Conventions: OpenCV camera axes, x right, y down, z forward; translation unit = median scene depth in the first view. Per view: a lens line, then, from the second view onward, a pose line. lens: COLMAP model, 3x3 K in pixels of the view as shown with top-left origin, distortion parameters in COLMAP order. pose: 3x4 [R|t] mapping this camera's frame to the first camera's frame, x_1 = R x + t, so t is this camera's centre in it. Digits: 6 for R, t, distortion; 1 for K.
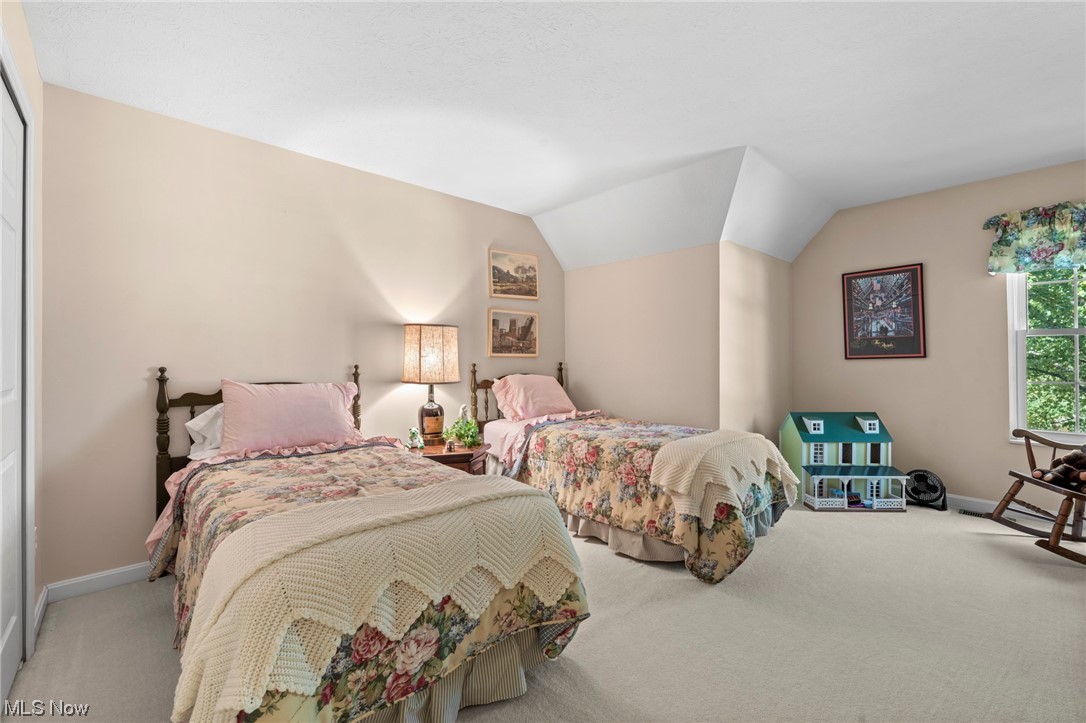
lens RADIAL K [[462.9, 0, 546.0], [0, 462.9, 351.1], [0, 0, 1]] dist [-0.000140, 0.000003]
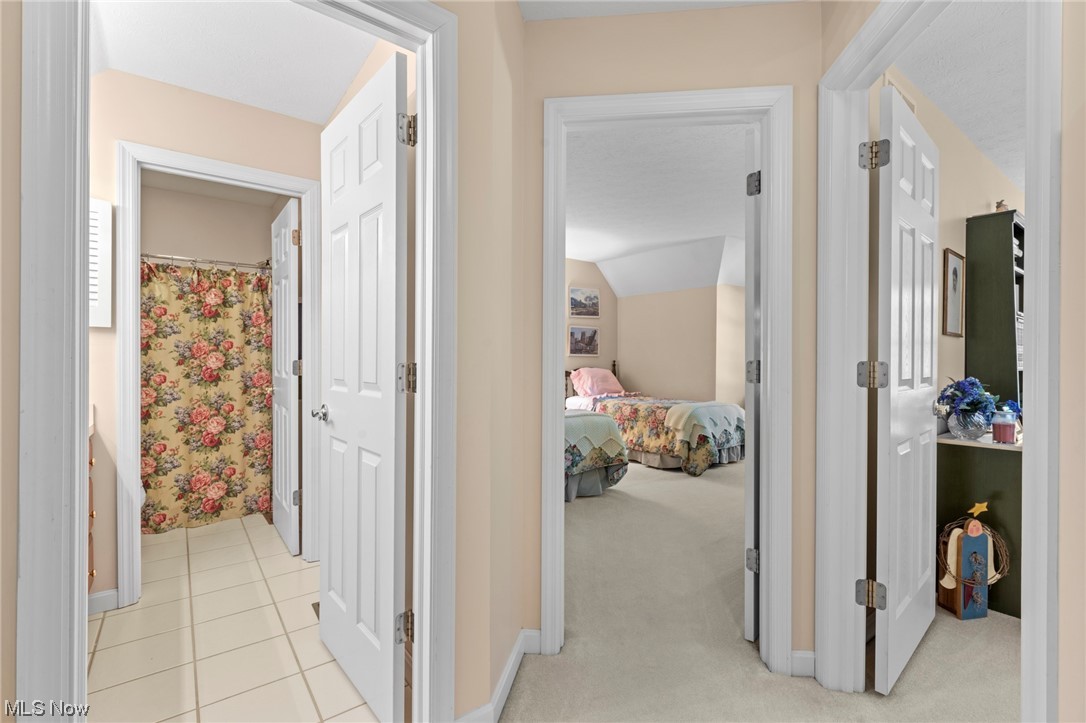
lens RADIAL K [[484.8, 0, 549.0], [0, 484.8, 358.1], [0, 0, 1]] dist [-0.000410, -0.000248]
pose [[0.995600, 0.008810, -0.093293, -0.049922], [-0.007170, 0.999814, 0.017900, -0.014047], [0.093433, -0.017153, 0.995478, -0.878902]]
